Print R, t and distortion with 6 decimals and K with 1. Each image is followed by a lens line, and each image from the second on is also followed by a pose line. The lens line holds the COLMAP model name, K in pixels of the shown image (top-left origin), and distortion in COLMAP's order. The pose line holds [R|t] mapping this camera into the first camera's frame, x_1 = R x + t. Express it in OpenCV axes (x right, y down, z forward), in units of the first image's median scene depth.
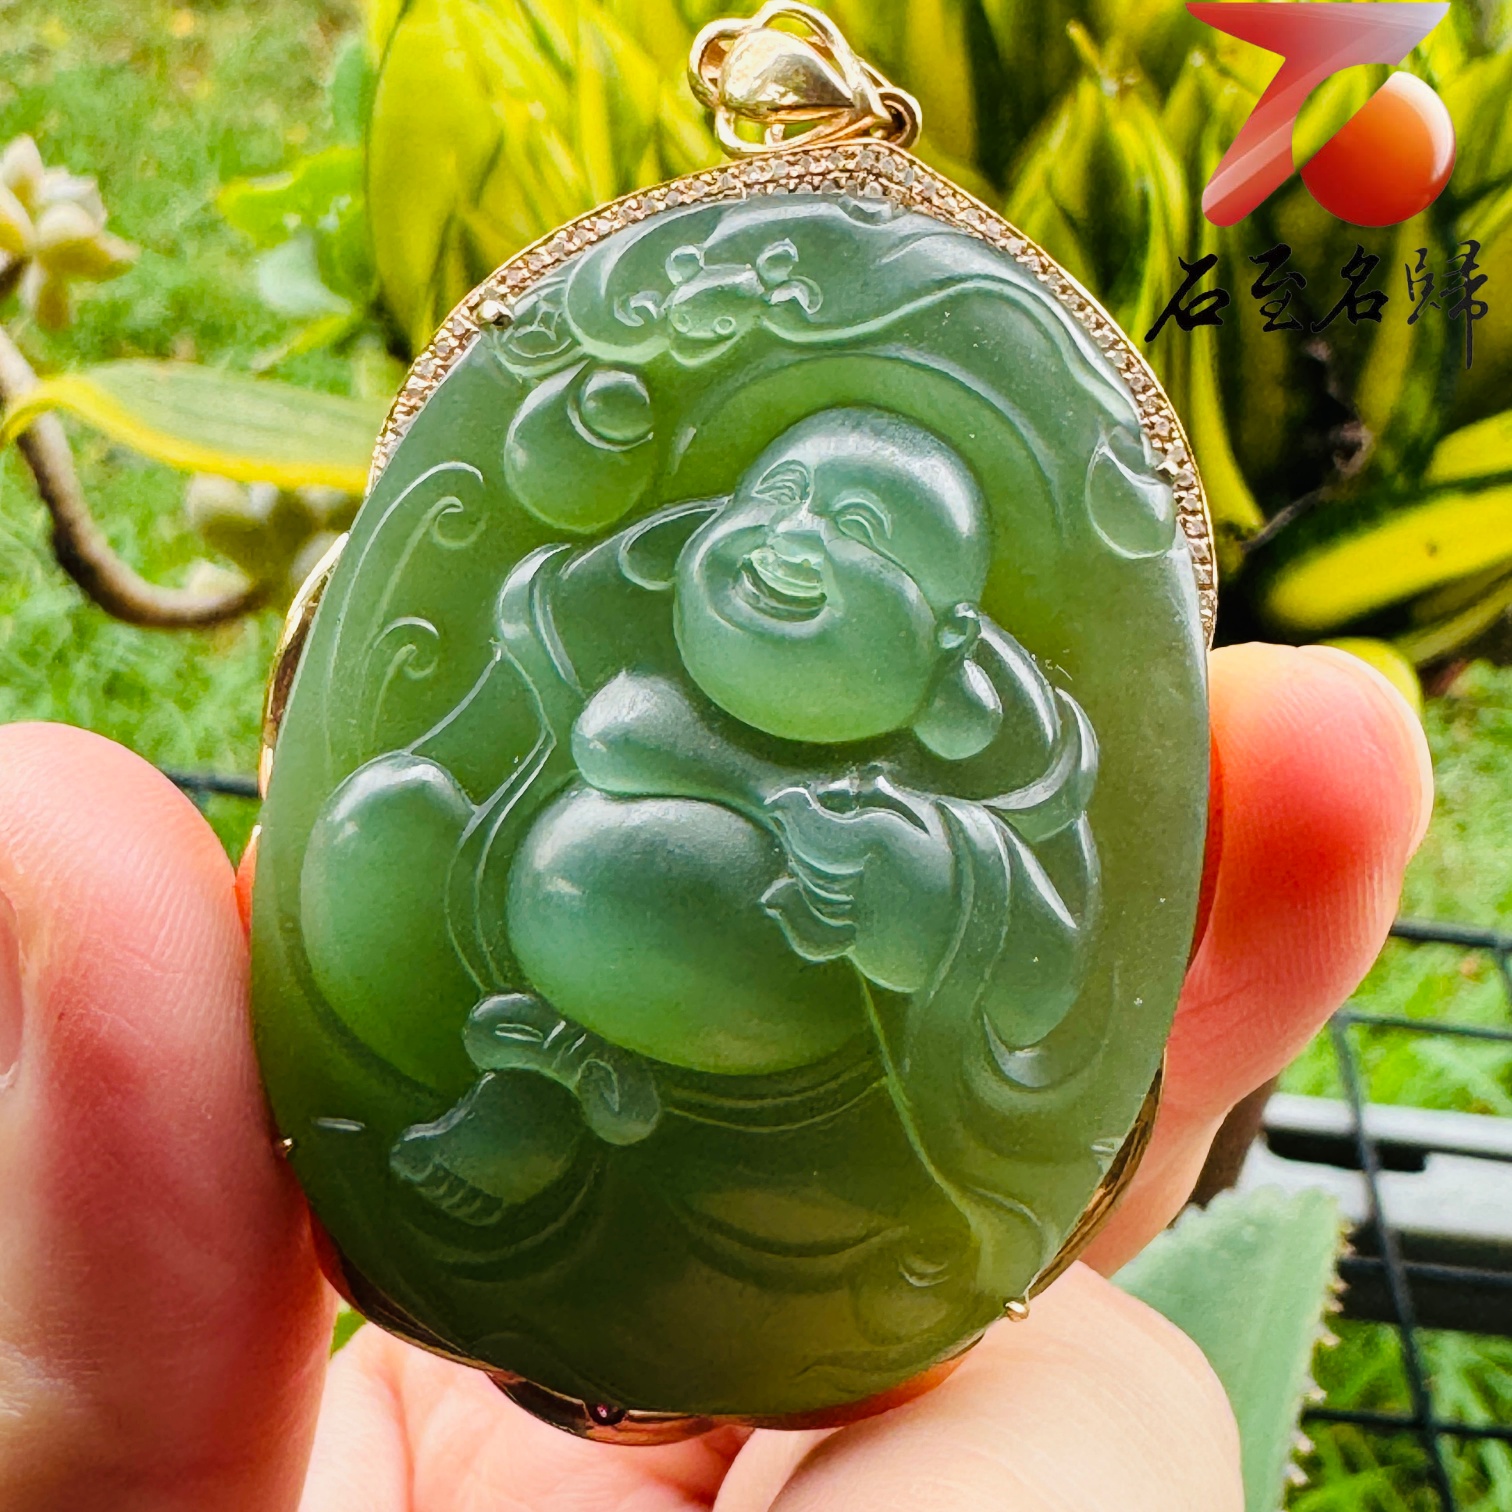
lens RADIAL K [[2921.8, 0, 693.9], [0, 2921.8, 545.8], [0, 0, 1]] dist [-0.043026, -0.077408]
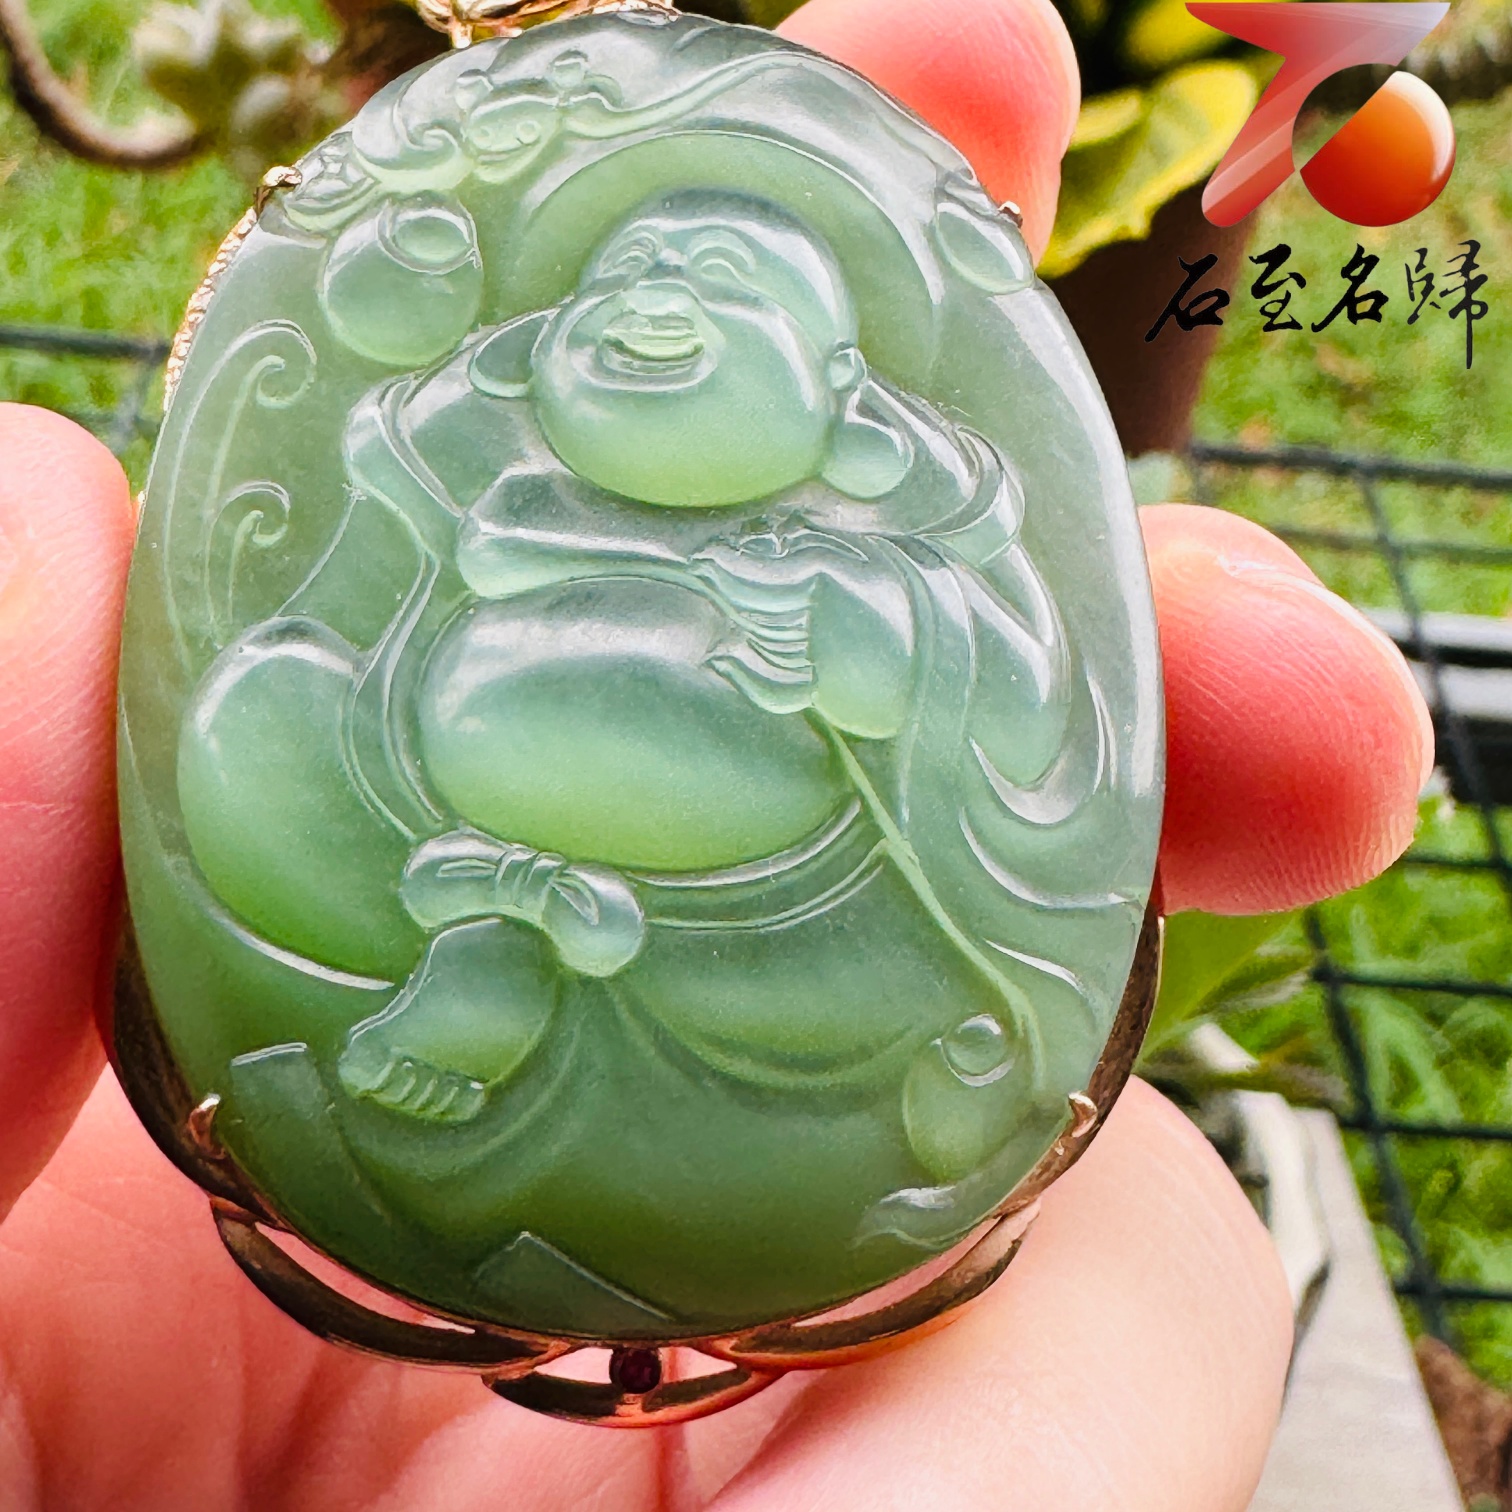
lens RADIAL K [[2921.8, 0, 693.9], [0, 2921.8, 545.8], [0, 0, 1]] dist [-0.043026, -0.077408]
pose [[0.969890, -0.174188, 0.170211, -0.120730], [0.213160, 0.945189, -0.247347, 0.294225], [-0.117797, 0.276182, 0.953859, 0.133584]]
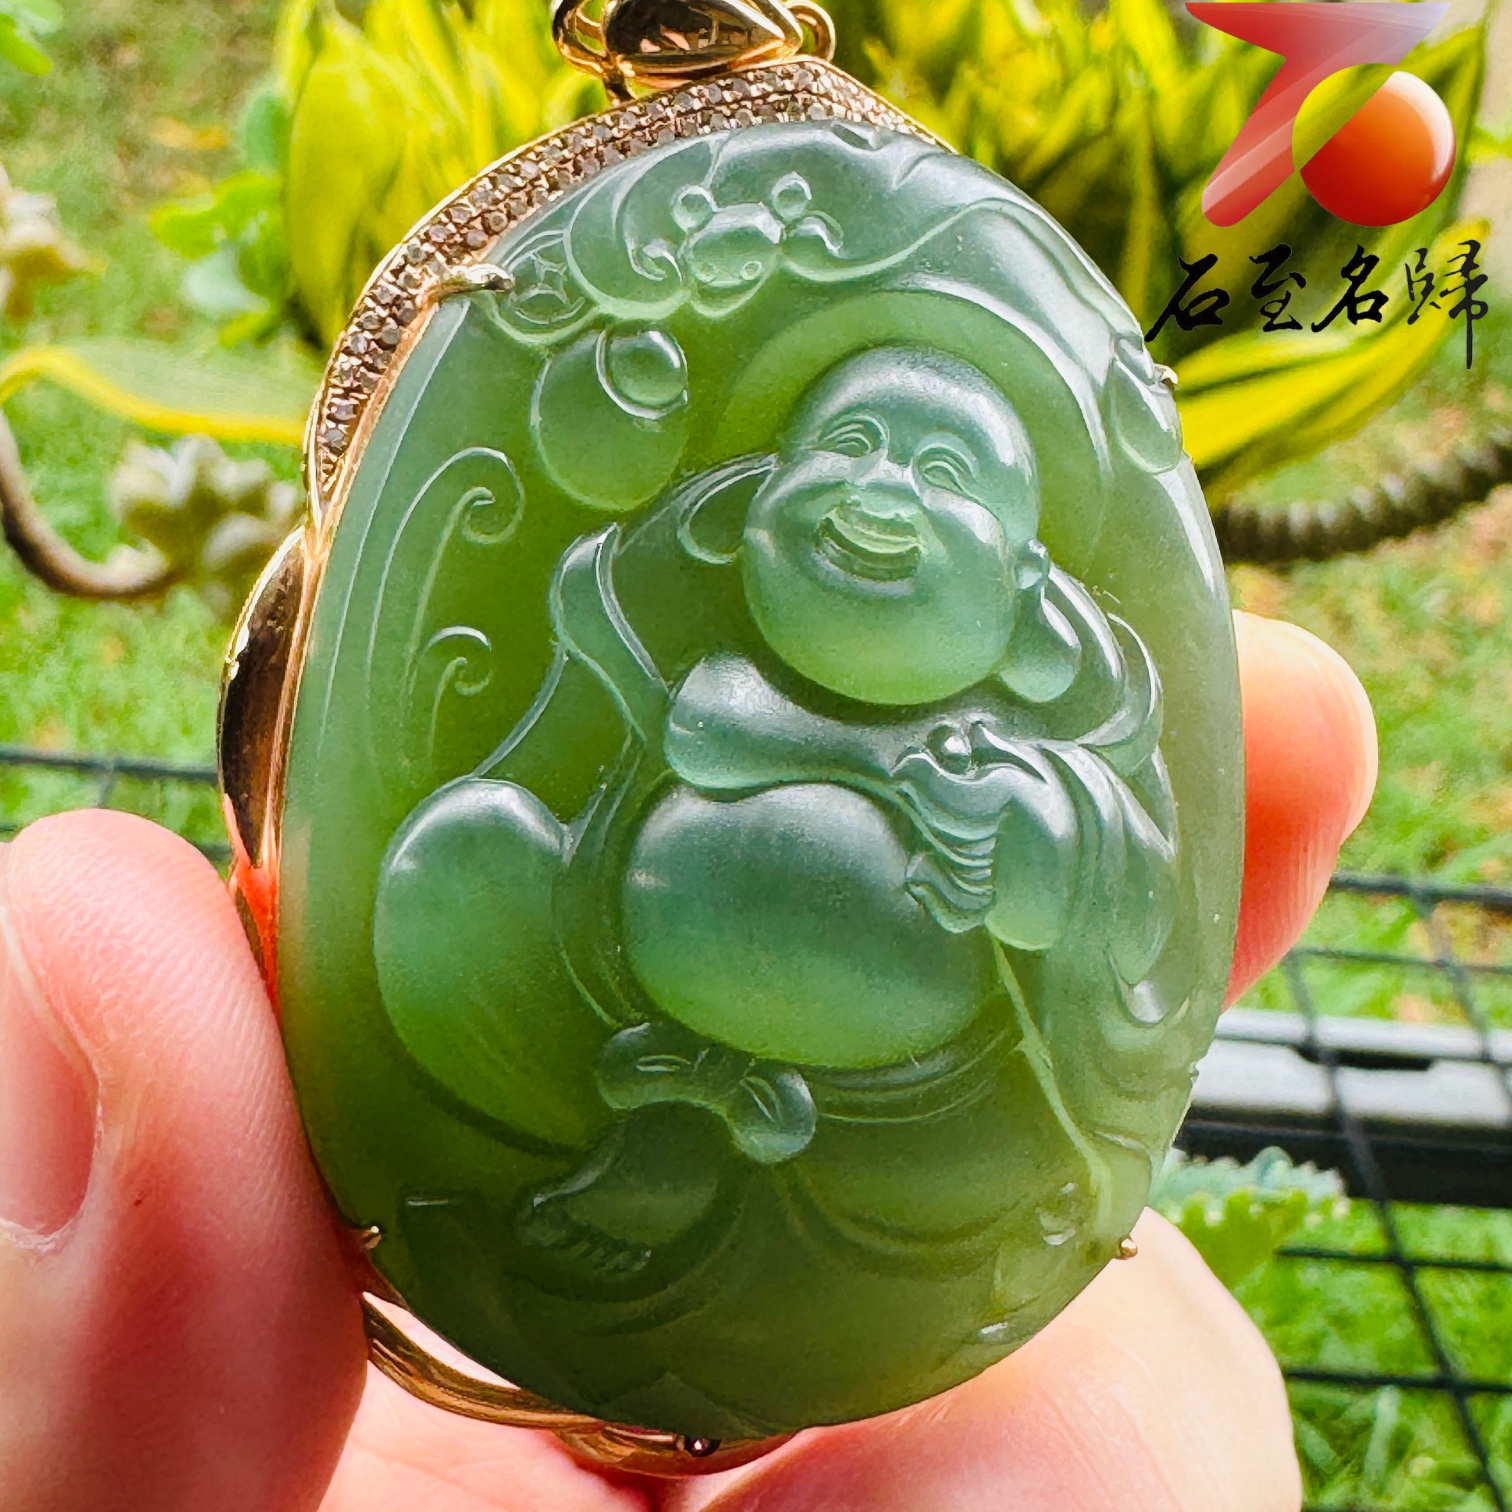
lens RADIAL K [[2921.8, 0, 693.9], [0, 2921.8, 545.8], [0, 0, 1]] dist [-0.043026, -0.077408]
pose [[0.927025, -0.117651, 0.356066, -0.344910], [0.100970, 0.992754, 0.065147, -0.050893], [-0.361151, -0.024440, 0.932187, 0.142761]]
